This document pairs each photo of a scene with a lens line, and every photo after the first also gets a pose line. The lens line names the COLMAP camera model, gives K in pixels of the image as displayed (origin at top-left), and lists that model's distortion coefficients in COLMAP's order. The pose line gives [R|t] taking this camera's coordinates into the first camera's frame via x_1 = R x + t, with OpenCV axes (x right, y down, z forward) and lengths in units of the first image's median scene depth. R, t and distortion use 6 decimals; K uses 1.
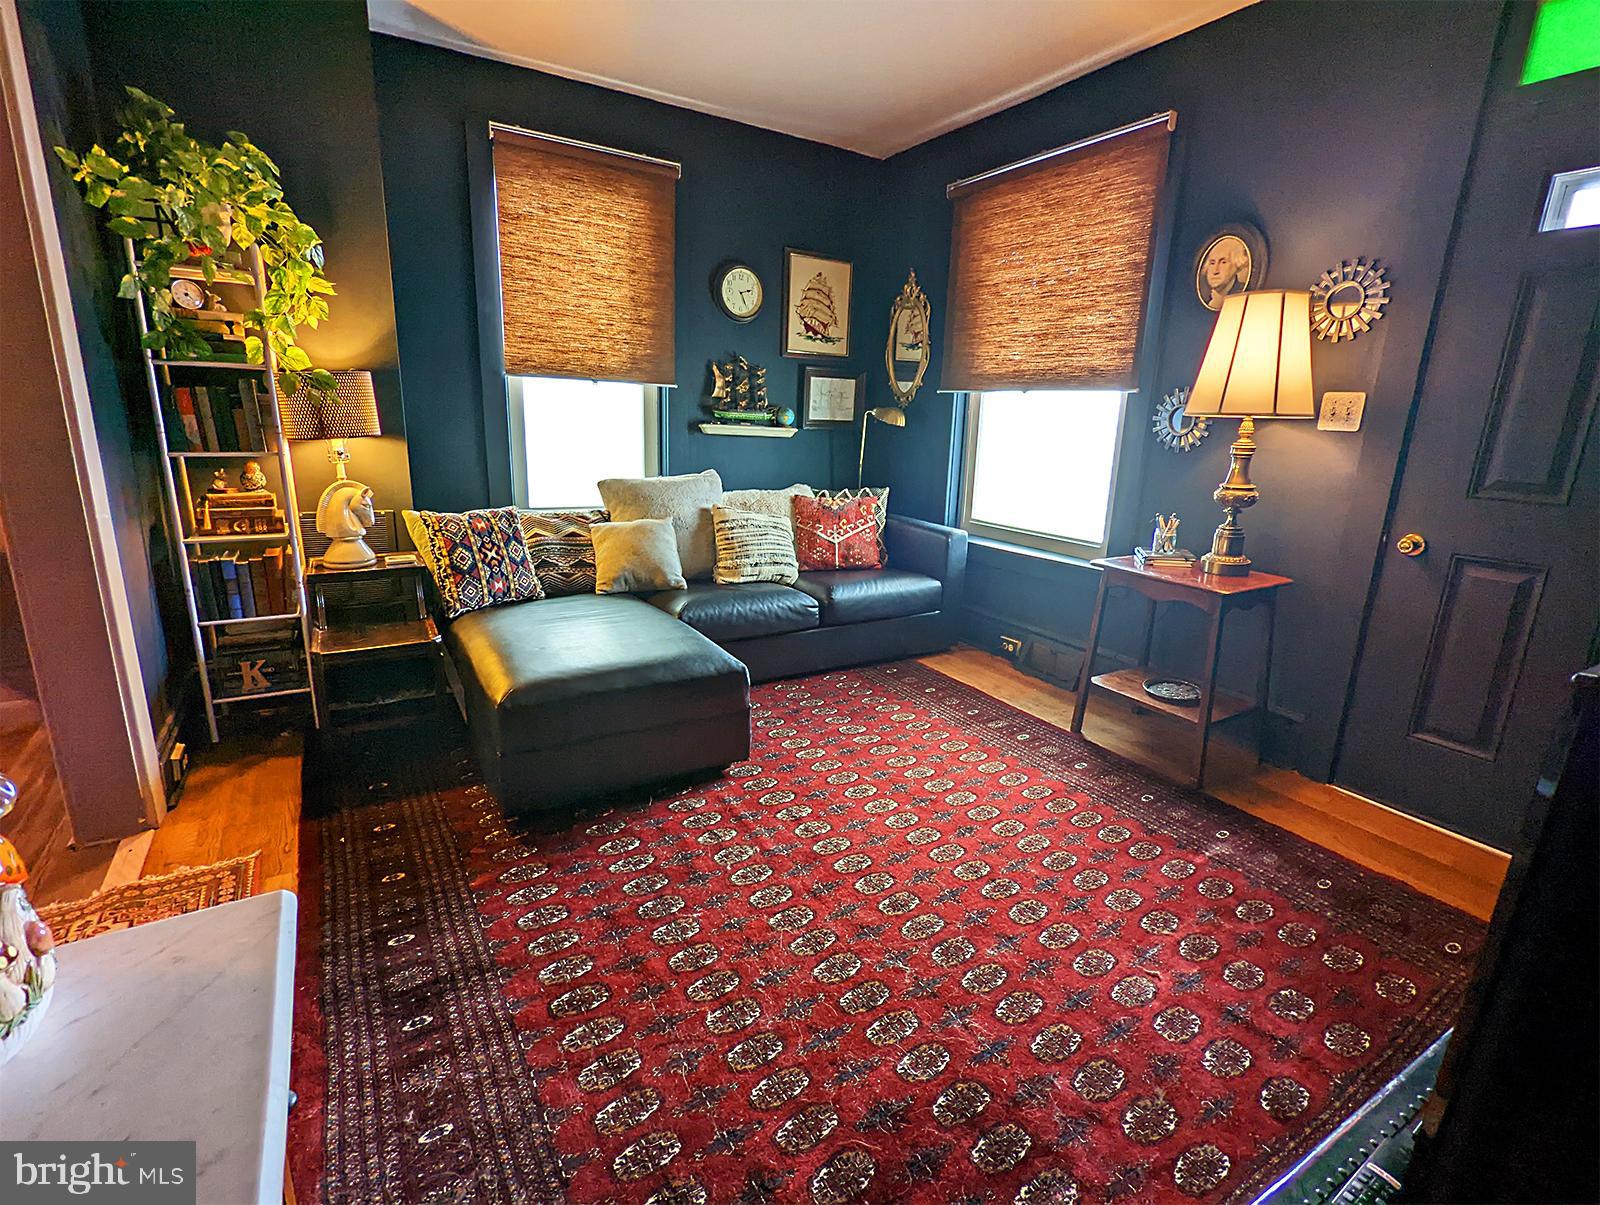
lens RADIAL K [[751.6, 0, 809.9], [0, 751.6, 606.9], [0, 0, 1]] dist [-0.004651, 0.000195]
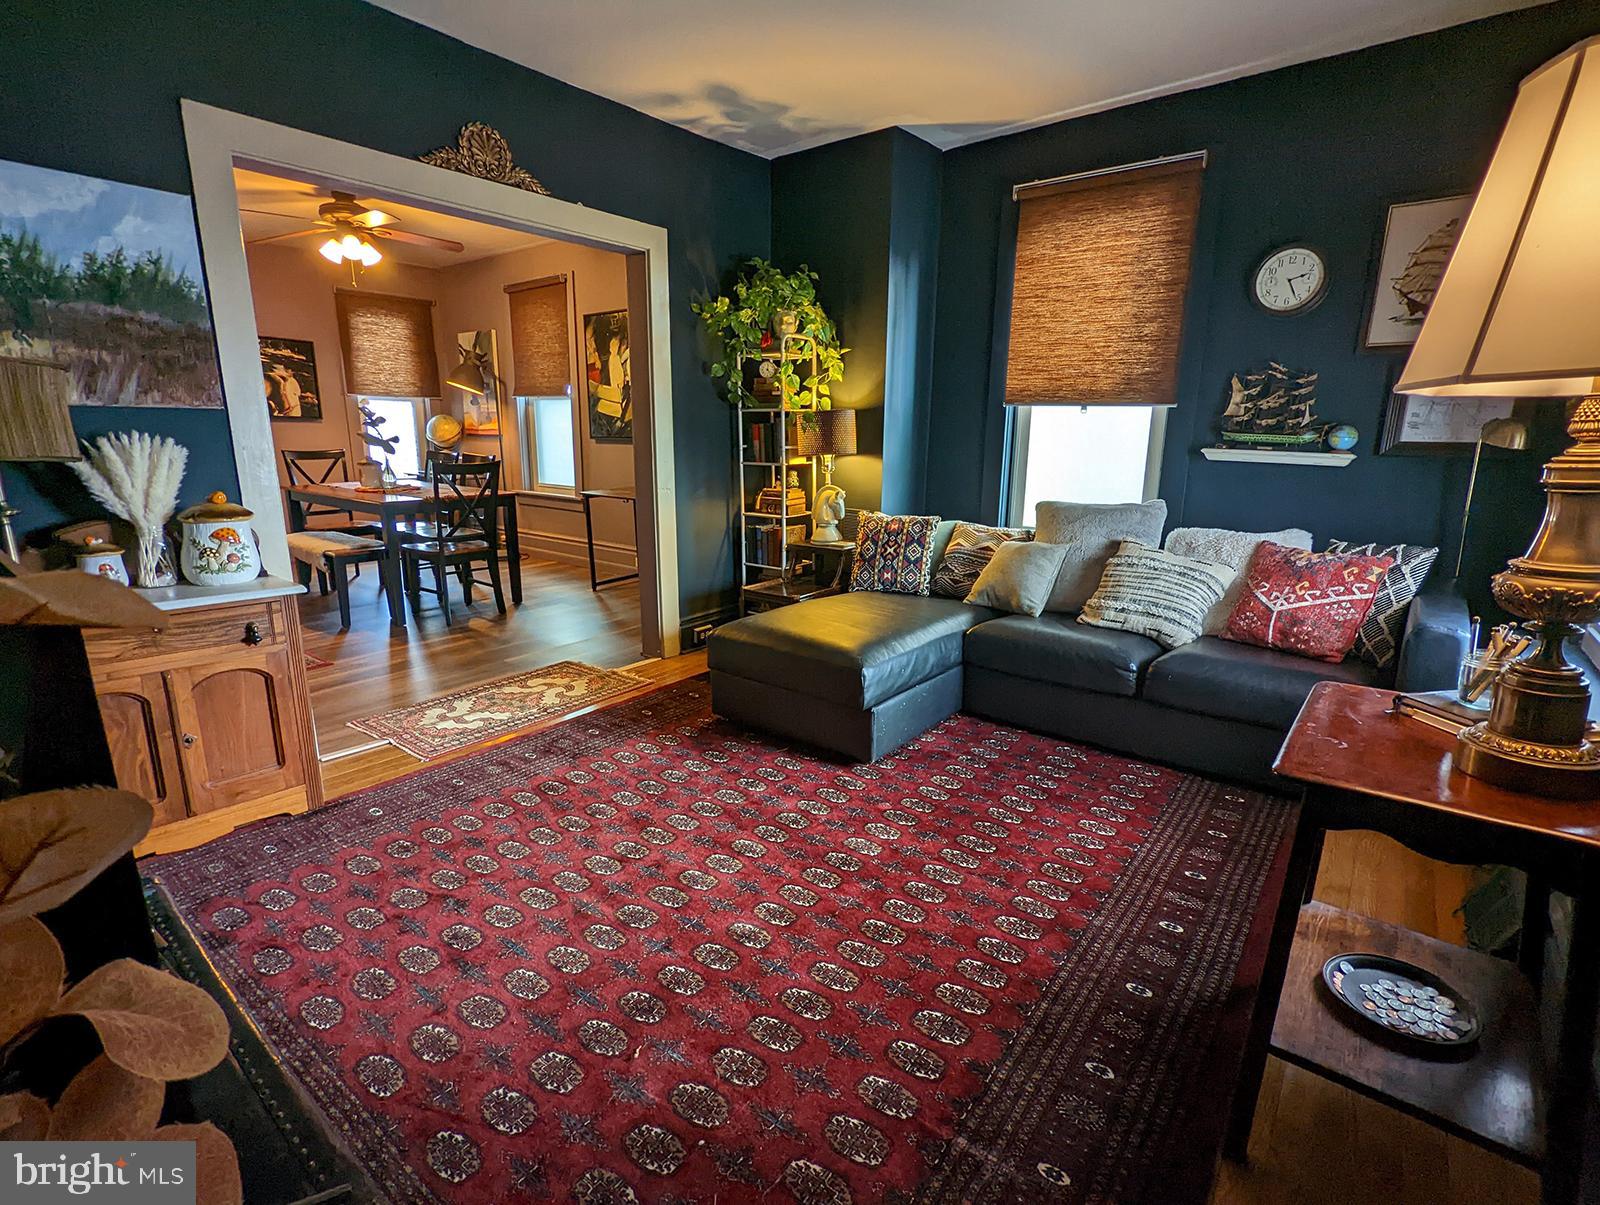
lens RADIAL K [[751.6, 0, 810.4], [0, 751.6, 604.6], [0, 0, 1]] dist [-0.004651, 0.000195]
pose [[0.351256, 0.180136, -0.918788, 0.561484], [-0.232752, 0.967312, 0.100667, -0.063890], [0.906888, 0.178490, 0.381701, 0.351449]]
